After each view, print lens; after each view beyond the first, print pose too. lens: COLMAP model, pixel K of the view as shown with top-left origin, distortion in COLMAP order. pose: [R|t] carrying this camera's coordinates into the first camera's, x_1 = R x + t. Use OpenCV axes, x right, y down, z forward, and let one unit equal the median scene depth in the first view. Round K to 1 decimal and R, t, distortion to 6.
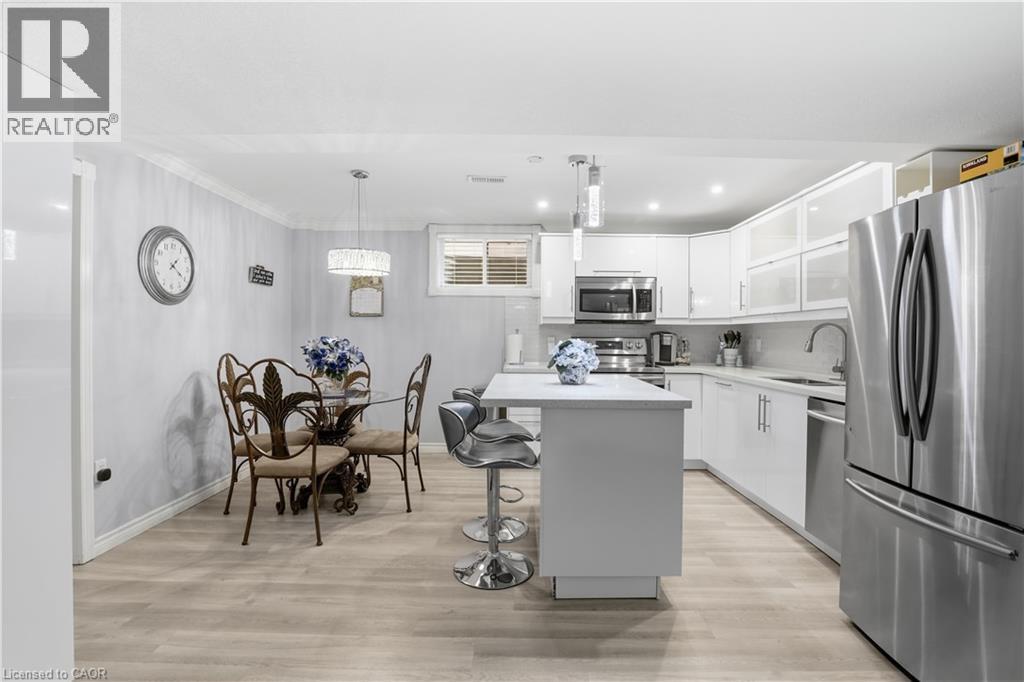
lens RADIAL K [[472.4, 0, 516.3], [0, 472.4, 339.4], [0, 0, 1]] dist [-0.027624, 0.001308]
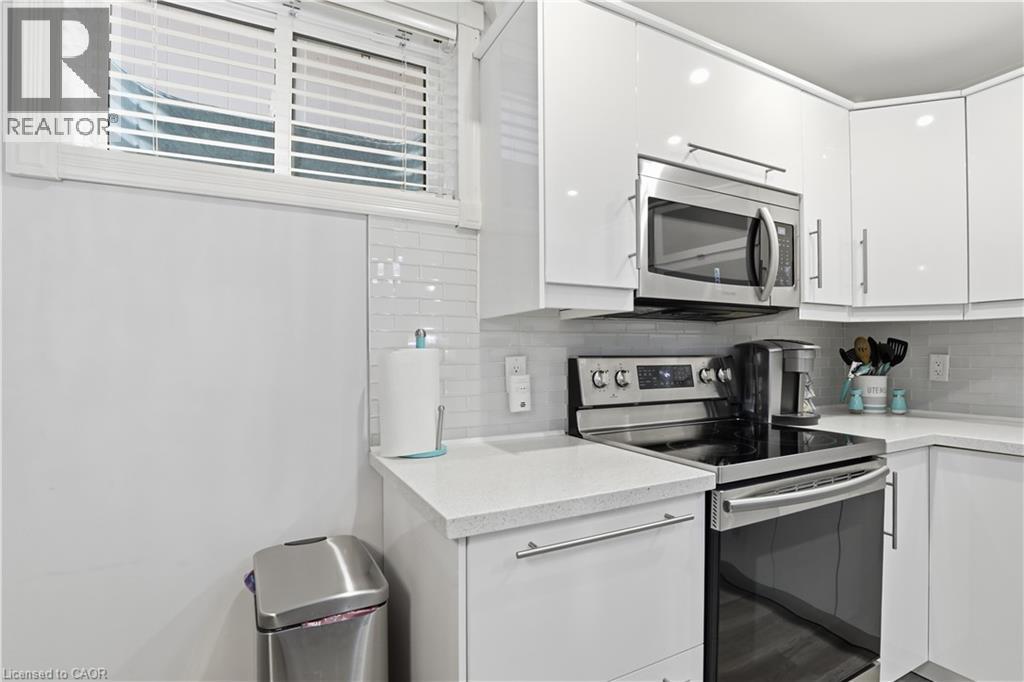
lens RADIAL K [[472.4, 0, 508.0], [0, 472.4, 350.6], [0, 0, 1]] dist [-0.027624, 0.001308]
pose [[0.889475, -0.009623, 0.456883, -0.085727], [0.014668, 0.999864, -0.007497, -0.007513], [-0.456749, 0.013370, 0.889495, 0.790211]]
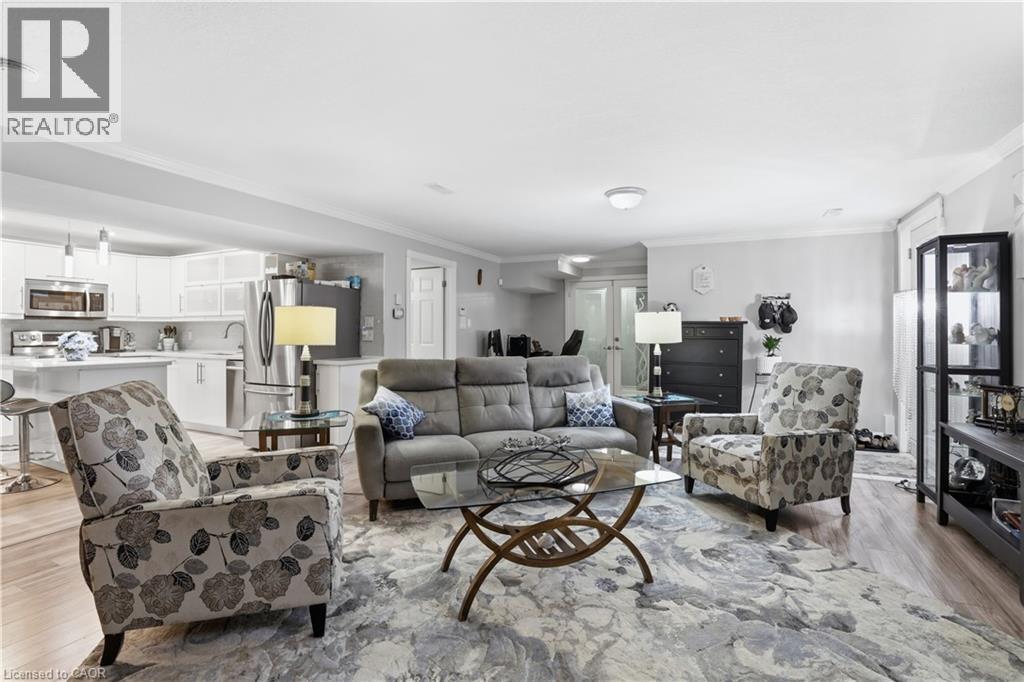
lens RADIAL K [[472.4, 0, 513.8], [0, 472.4, 333.5], [0, 0, 1]] dist [-0.027624, 0.001308]
pose [[0.430324, -0.011420, 0.902602, -0.377507], [0.010433, 0.999916, 0.007677, 0.005163], [-0.902614, 0.006113, 0.430408, -0.564774]]
